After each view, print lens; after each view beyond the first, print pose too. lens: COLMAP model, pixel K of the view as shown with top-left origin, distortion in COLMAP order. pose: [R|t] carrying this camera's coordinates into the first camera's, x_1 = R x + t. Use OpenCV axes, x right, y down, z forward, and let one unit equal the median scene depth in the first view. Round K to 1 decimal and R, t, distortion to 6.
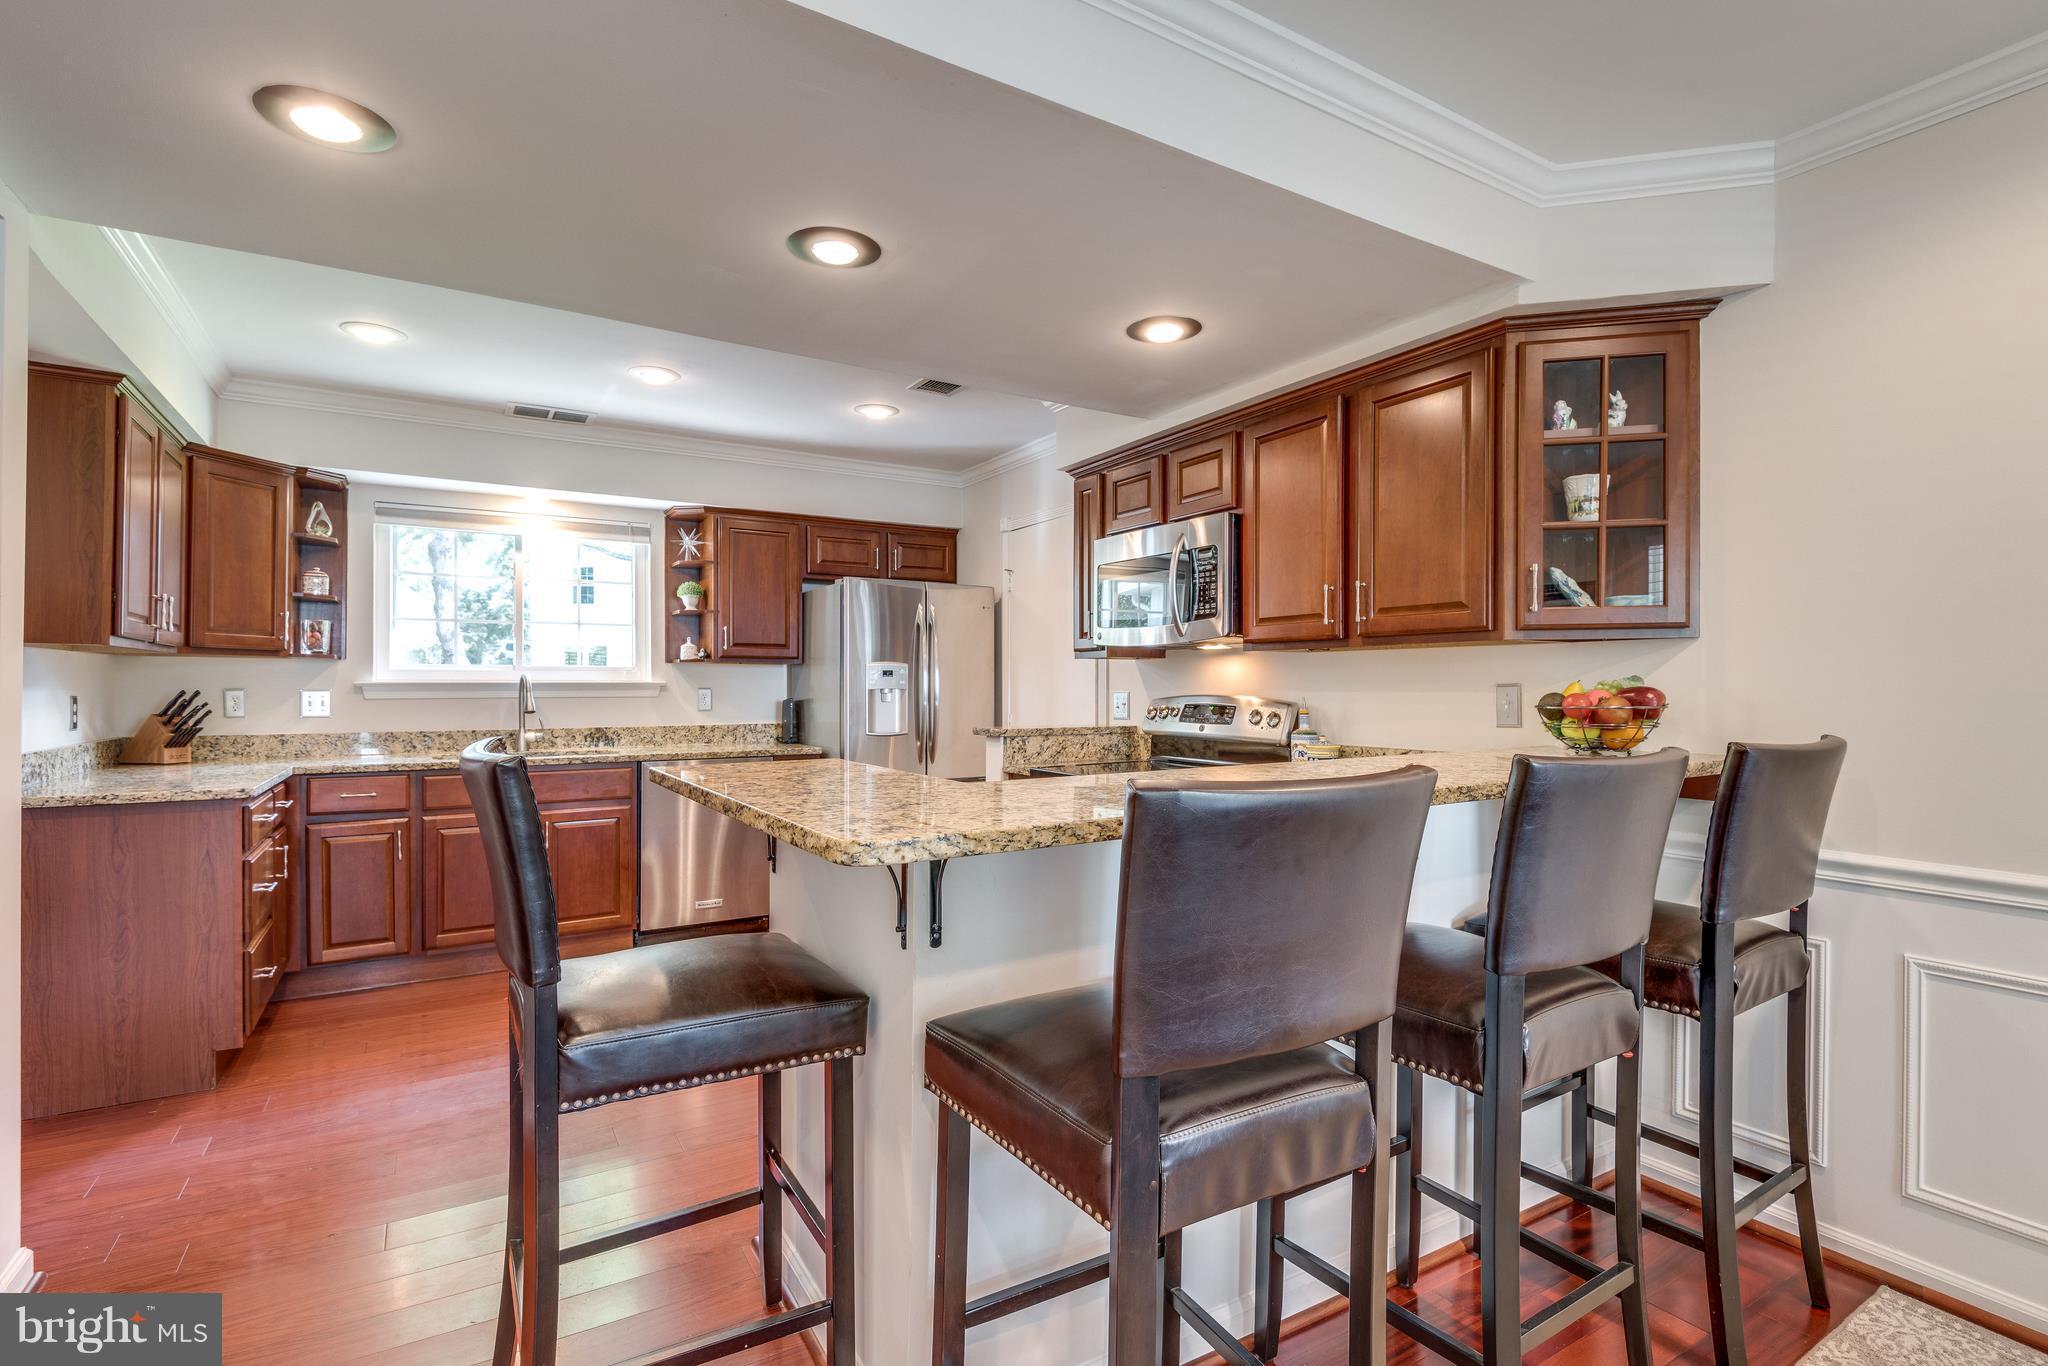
lens RADIAL K [[996.0, 0, 1050.3], [0, 996.0, 684.5], [0, 0, 1]] dist [0.035936, -0.029547]
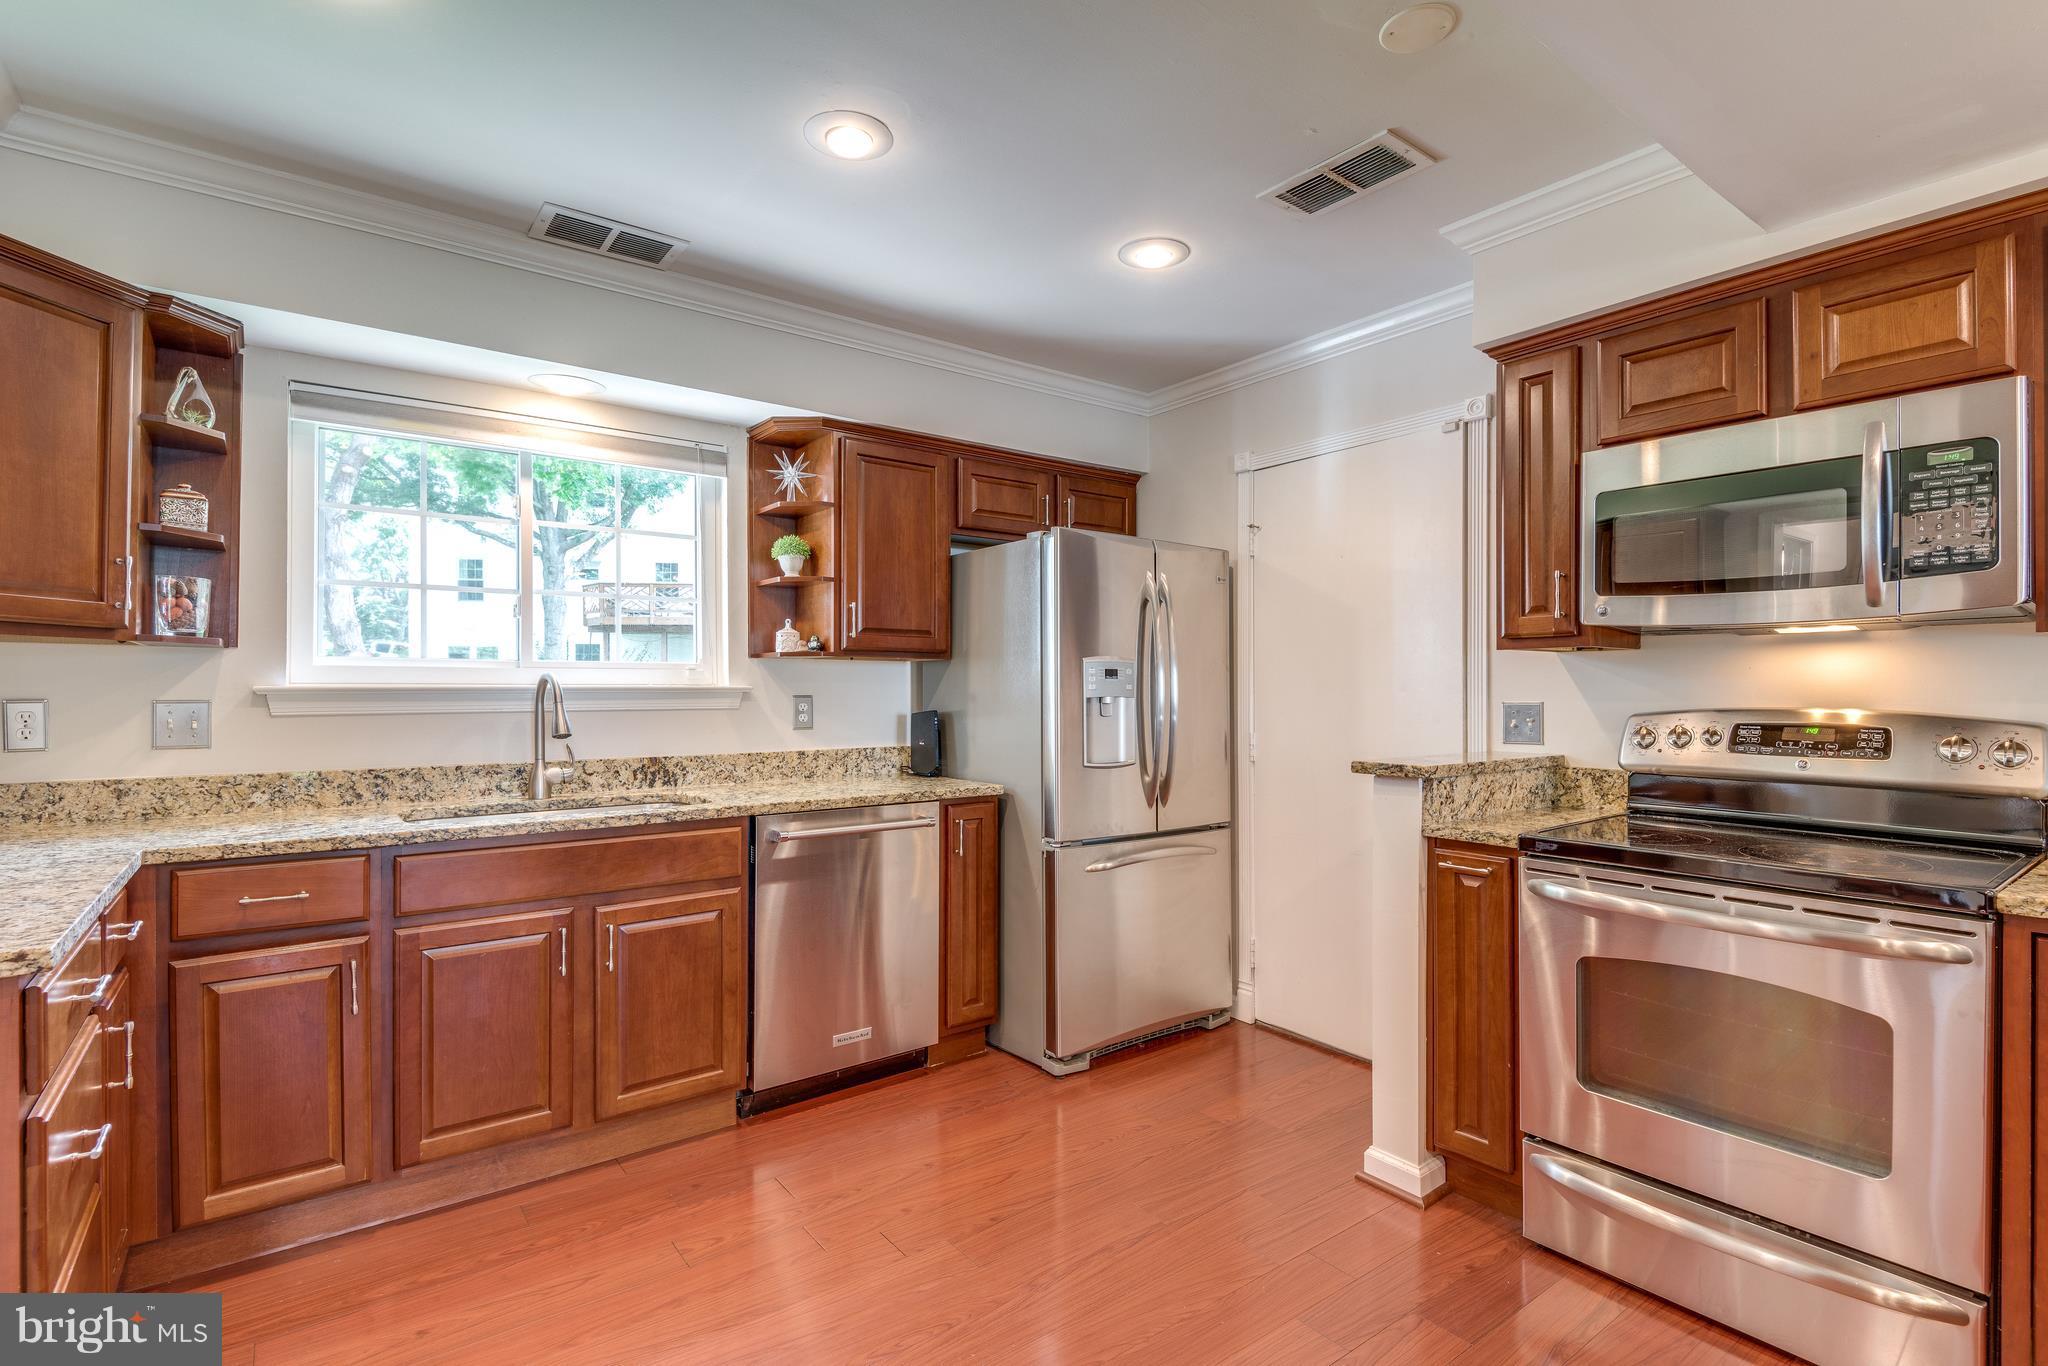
lens RADIAL K [[991.3, 0, 1063.1], [0, 991.3, 685.3], [0, 0, 1]] dist [0.019746, -0.014331]
pose [[0.993930, 0.000100, 0.110012, -0.304688], [0.000205, 0.999996, -0.002768, -0.001655], [-0.110012, 0.002774, 0.993926, 0.394595]]
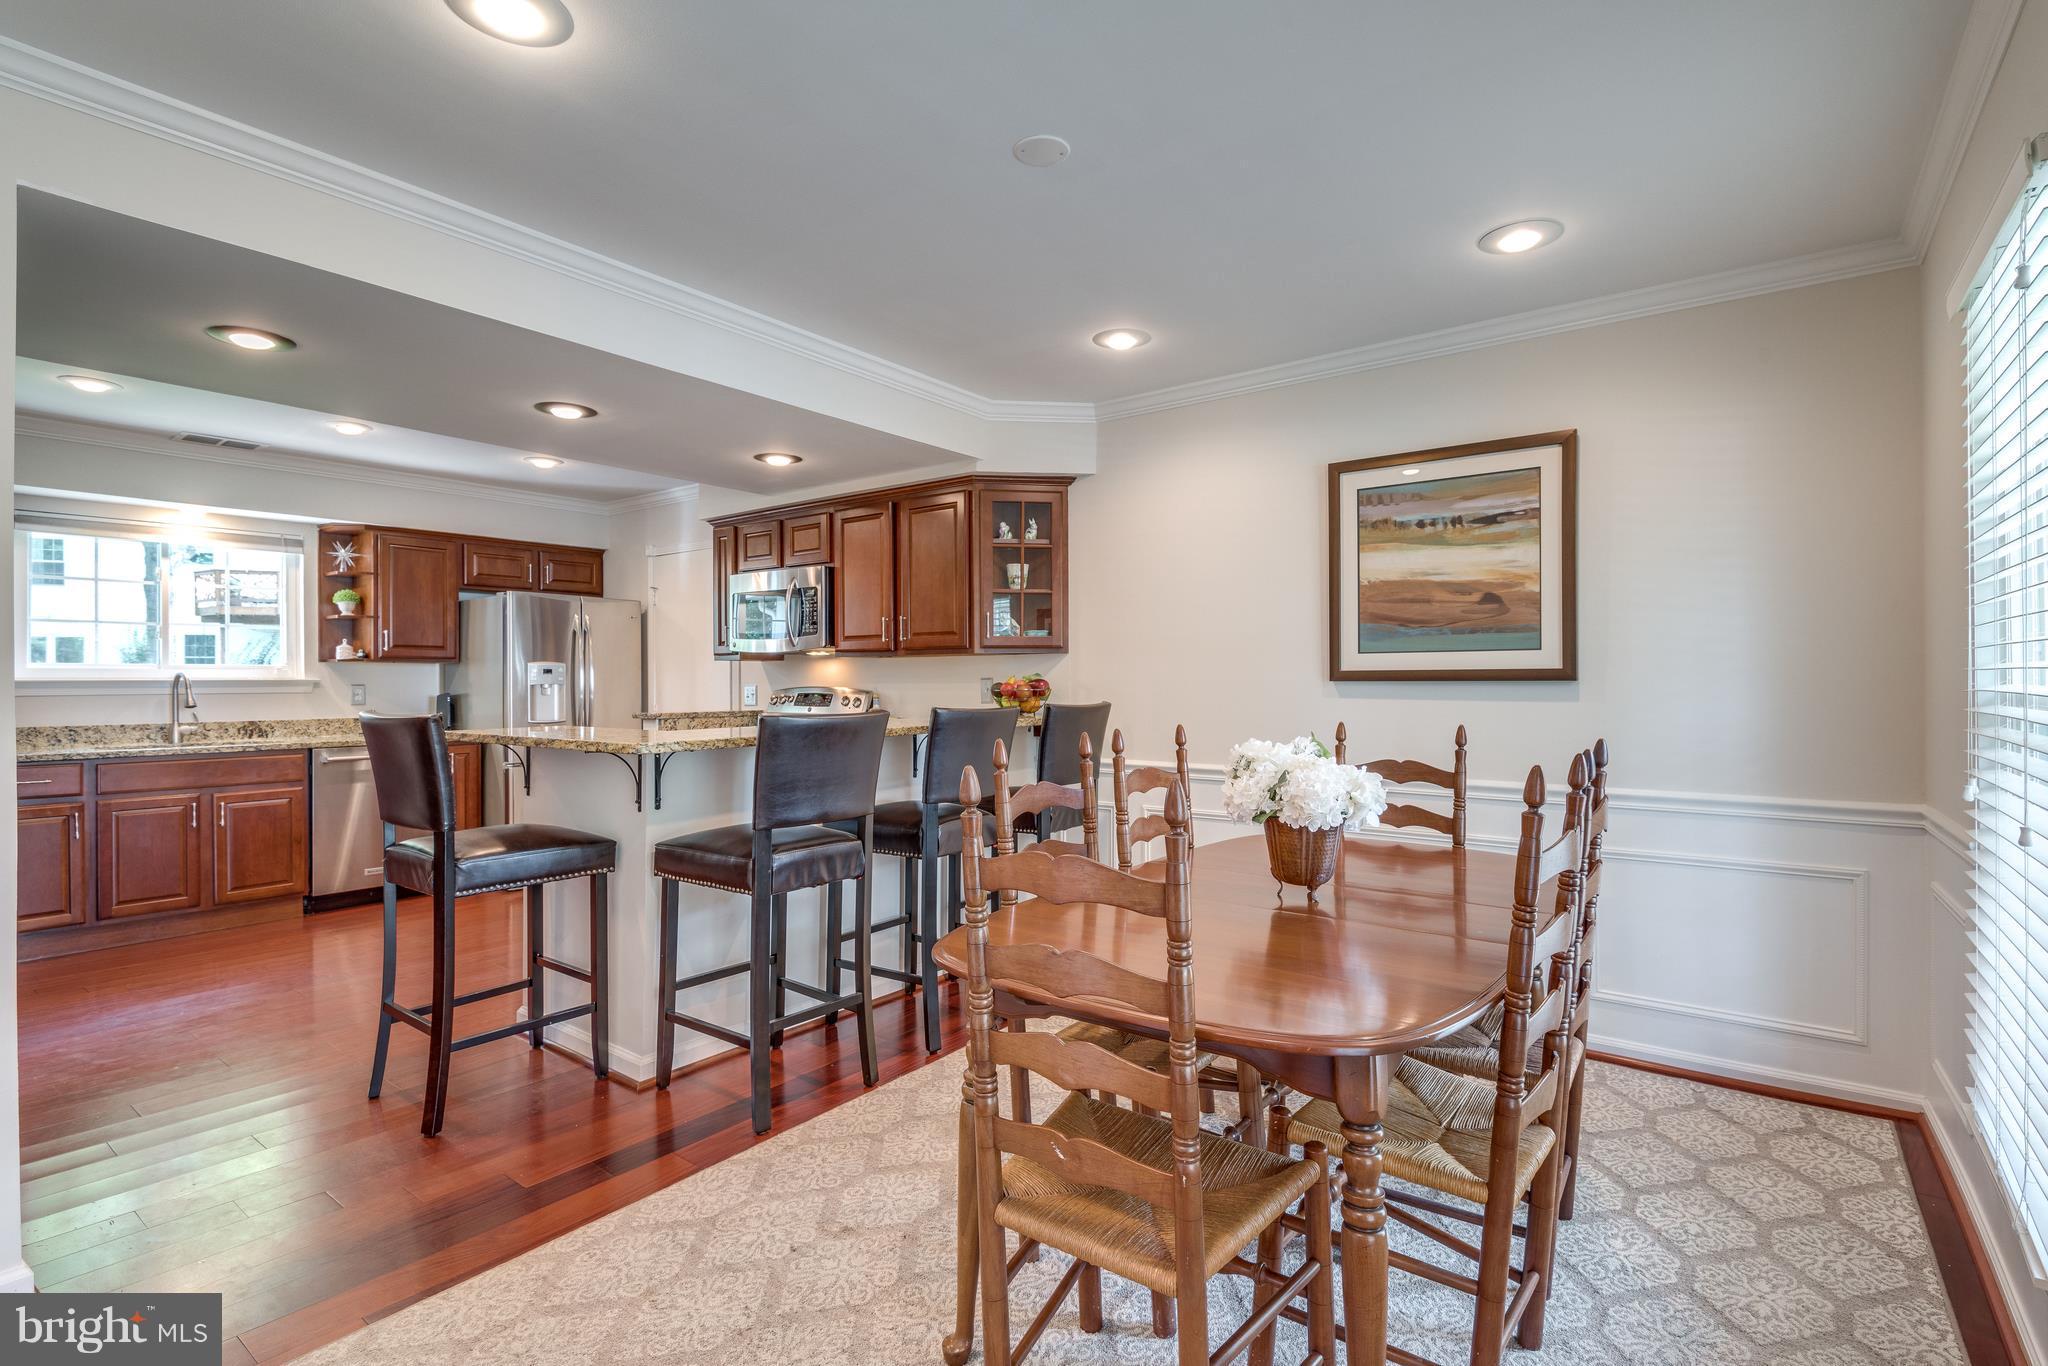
lens RADIAL K [[996.0, 0, 1050.3], [0, 996.0, 684.5], [0, 0, 1]] dist [0.035936, -0.029547]
pose [[0.933677, -0.004842, 0.358084, -0.033891], [0.003947, 0.999987, 0.003230, 0.003356], [-0.358095, -0.001602, 0.933684, -0.401508]]
